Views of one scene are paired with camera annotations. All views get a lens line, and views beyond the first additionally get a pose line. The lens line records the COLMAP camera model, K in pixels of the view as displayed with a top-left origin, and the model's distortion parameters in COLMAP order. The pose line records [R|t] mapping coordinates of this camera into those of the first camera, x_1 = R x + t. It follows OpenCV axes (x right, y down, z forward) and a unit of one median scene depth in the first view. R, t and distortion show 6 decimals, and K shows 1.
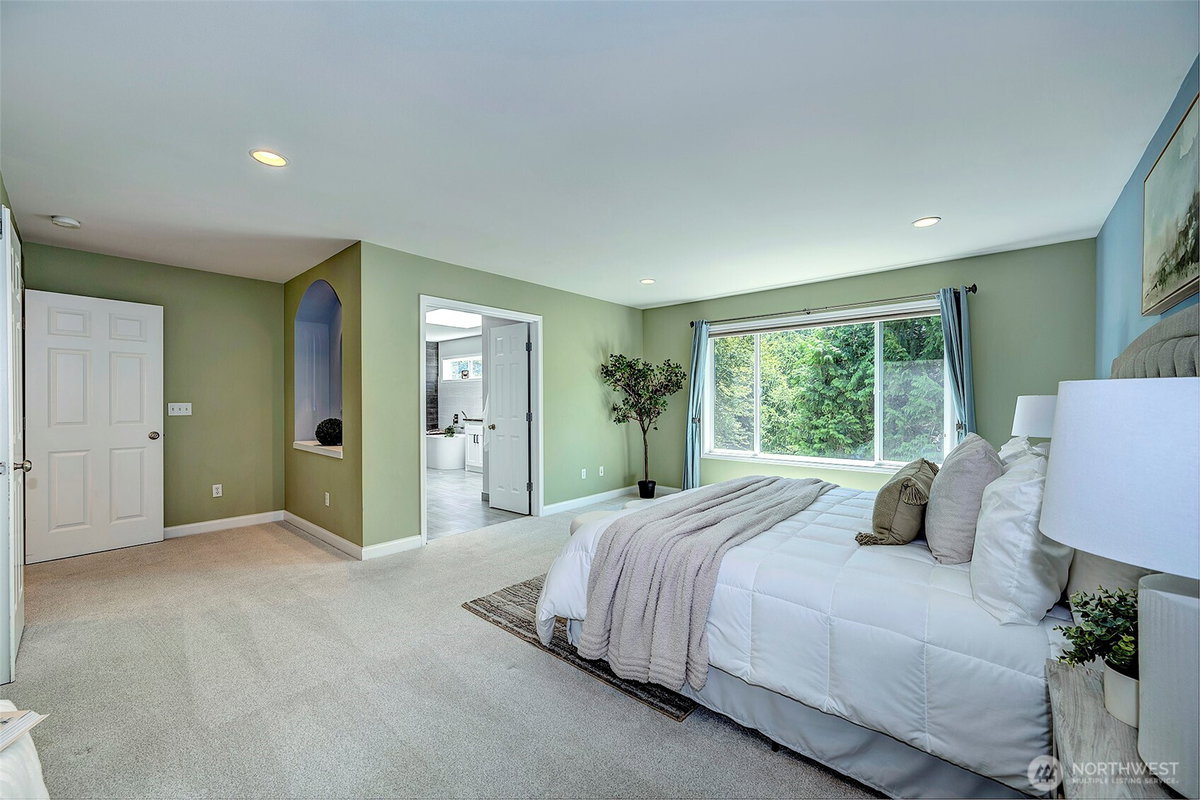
lens RADIAL K [[477.9, 0, 610.5], [0, 477.9, 406.8], [0, 0, 1]] dist [-0.008400, -0.000154]
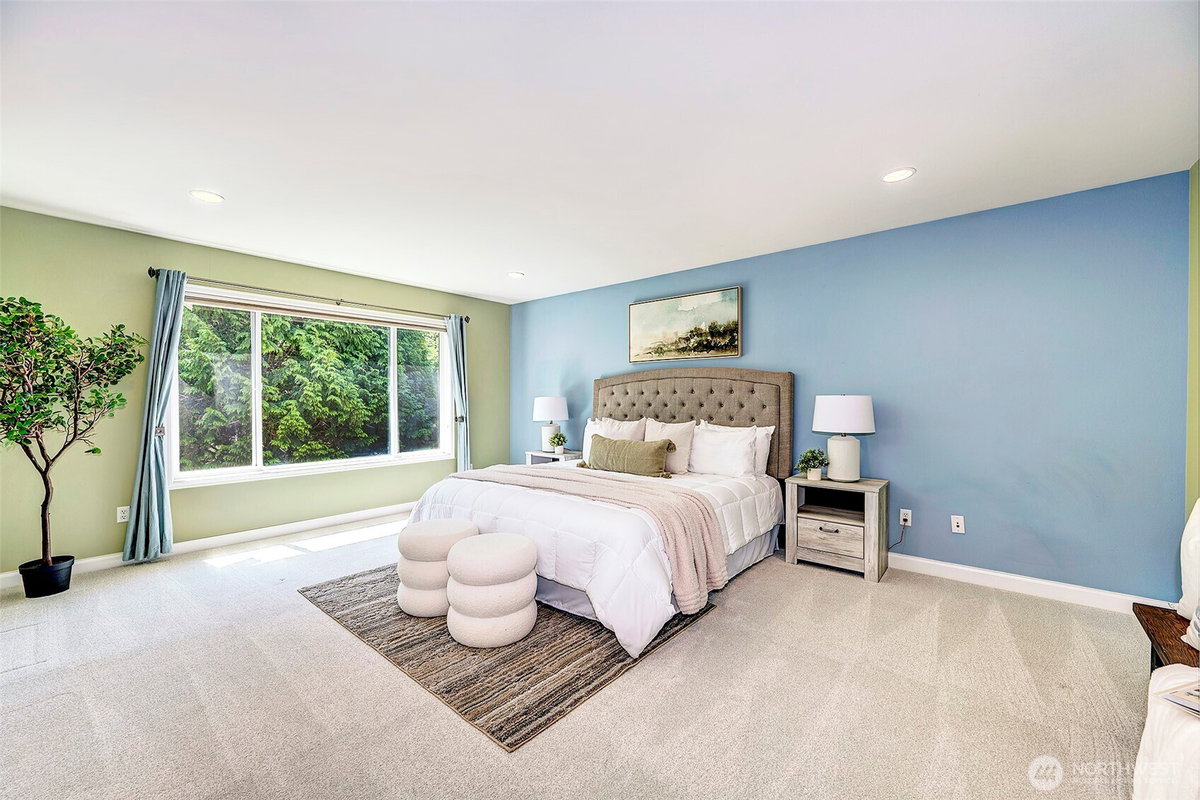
lens RADIAL K [[477.9, 0, 607.4], [0, 477.9, 395.8], [0, 0, 1]] dist [-0.008400, -0.000154]
pose [[-0.022898, 0.002281, 0.999735, -0.522272], [0.004021, 0.999990, -0.002190, -0.015892], [-0.999730, 0.003969, -0.022907, 0.508454]]
